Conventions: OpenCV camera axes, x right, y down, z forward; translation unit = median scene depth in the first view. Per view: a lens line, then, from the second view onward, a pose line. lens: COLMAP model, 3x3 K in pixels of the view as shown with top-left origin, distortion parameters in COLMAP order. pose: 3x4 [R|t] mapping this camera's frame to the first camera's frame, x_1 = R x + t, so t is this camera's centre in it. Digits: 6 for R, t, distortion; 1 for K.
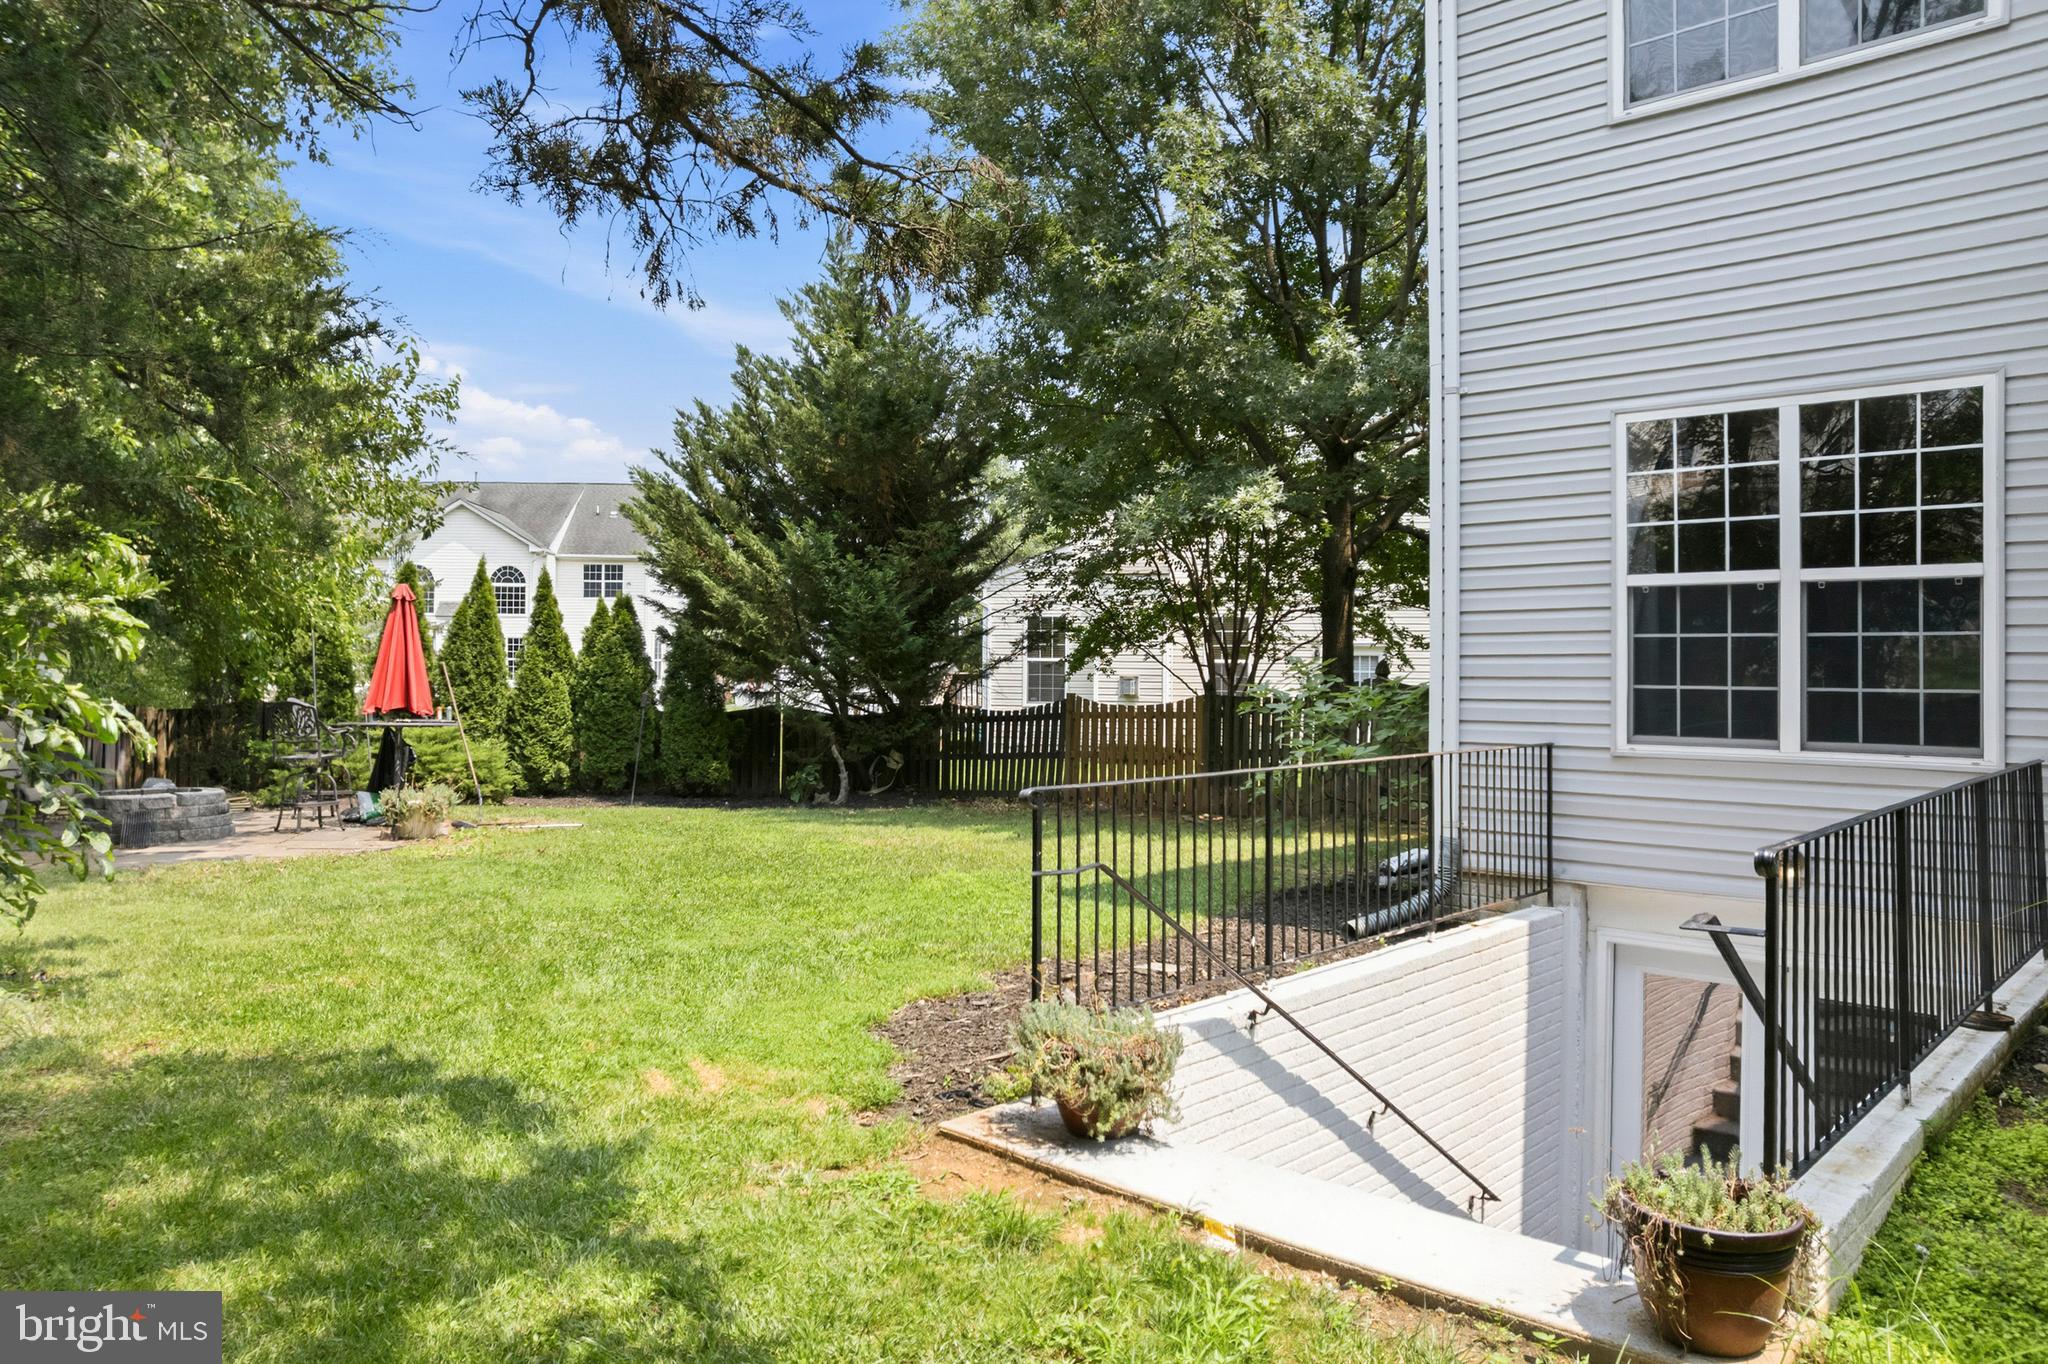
lens RADIAL K [[1440.9, 0, 1024.0], [0, 1440.9, 682.0], [0, 0, 1]] dist [-0.104910, 0.093372]
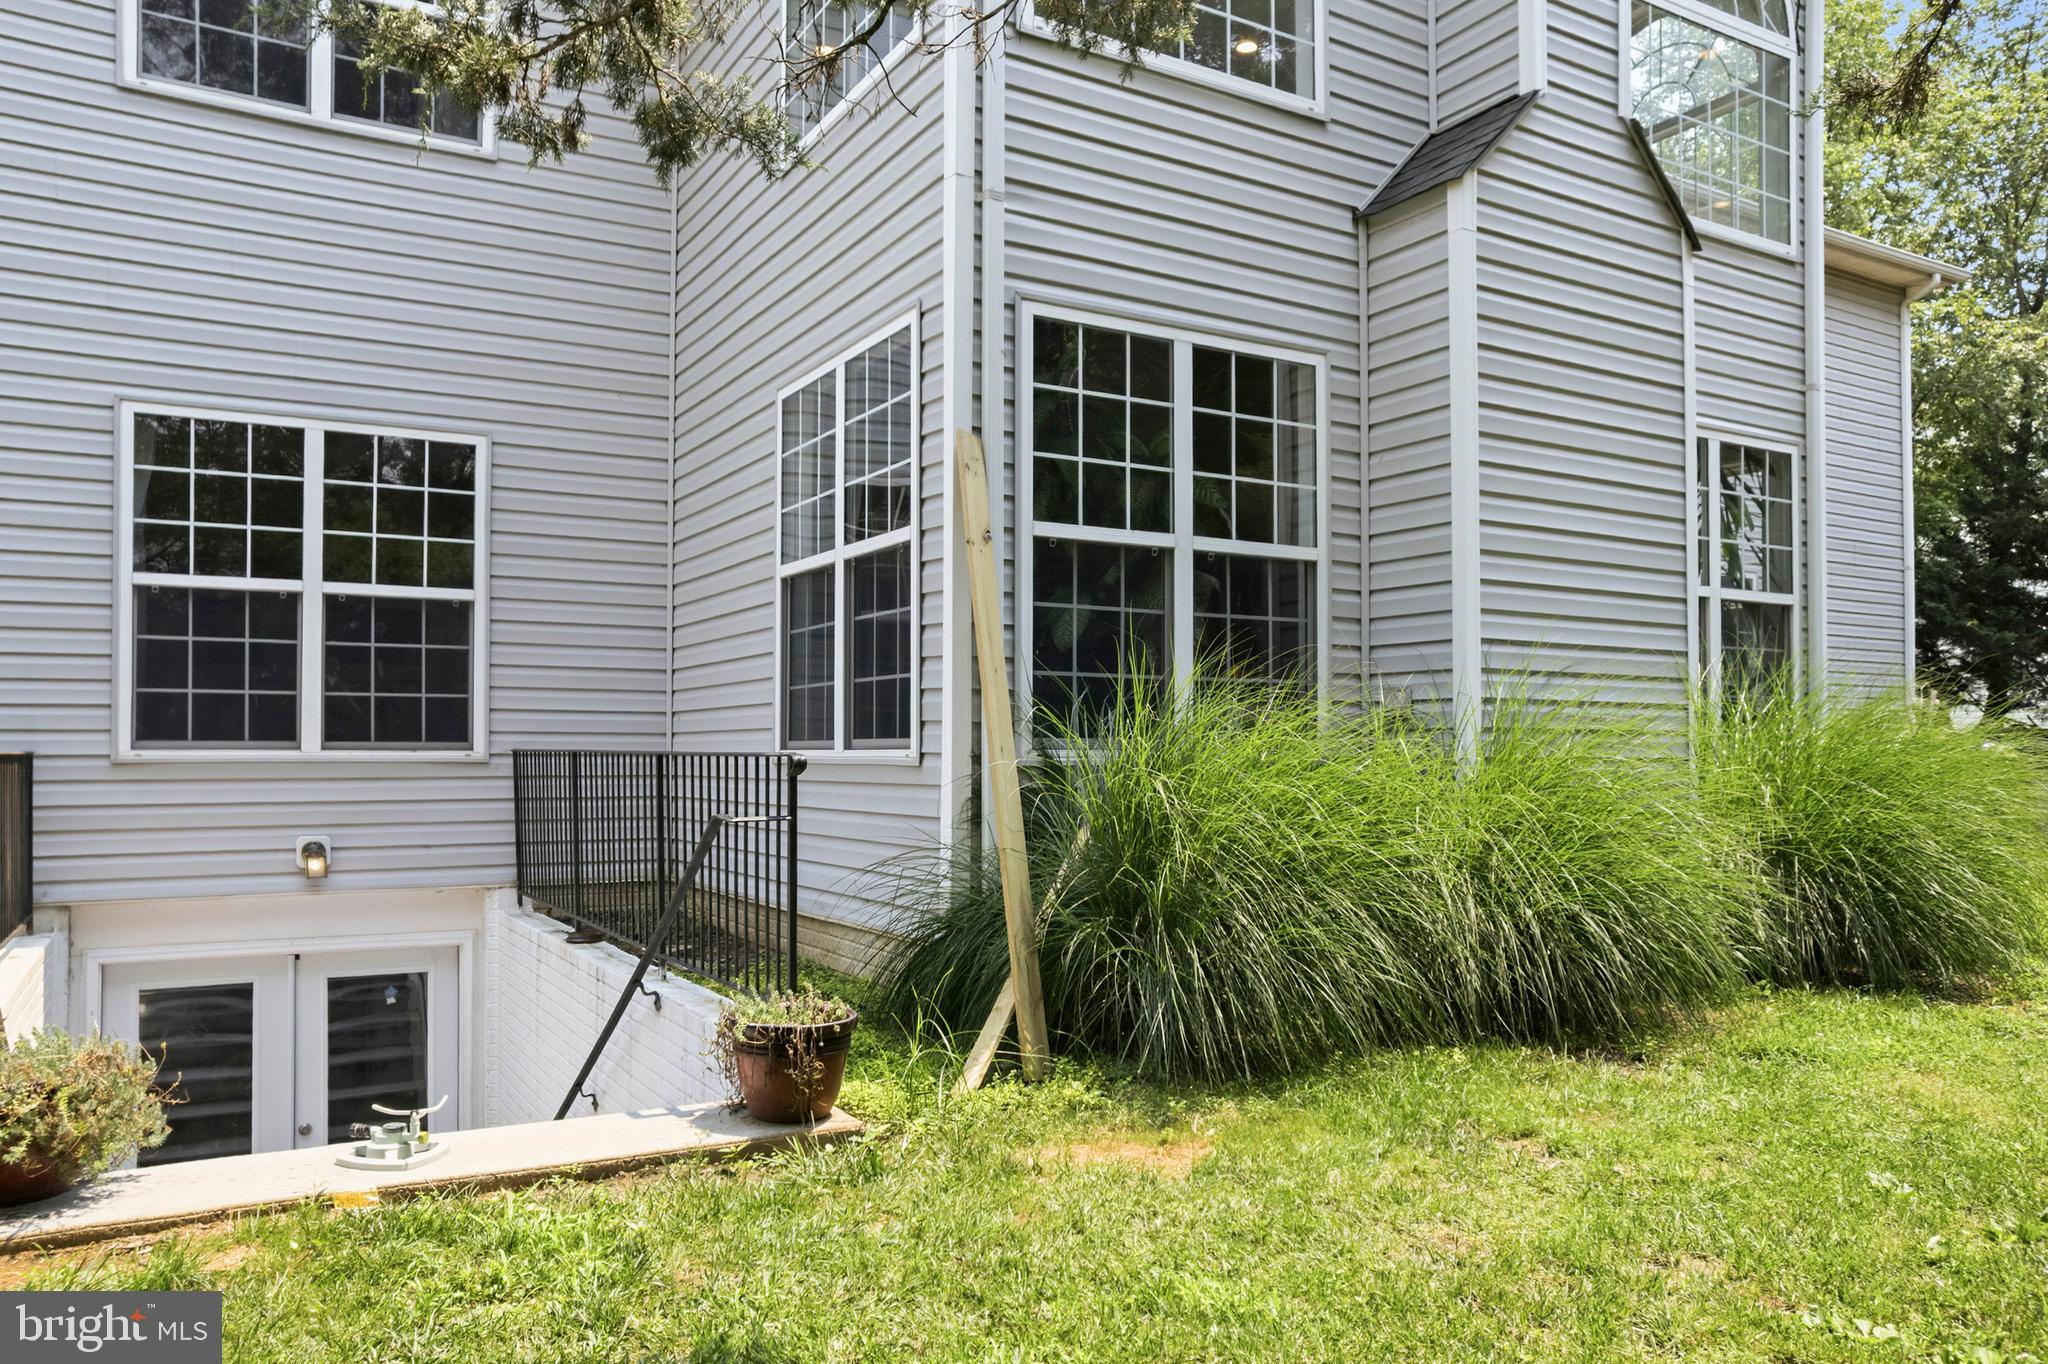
lens RADIAL K [[1433.3, 0, 1026.1], [0, 1433.3, 762.5], [0, 0, 1]] dist [-0.098169, 0.098153]
pose [[0.289207, -0.014416, 0.957158, -0.326466], [0.007736, 0.999889, 0.012723, 0.048770], [-0.957235, 0.003725, 0.289286, 0.167899]]
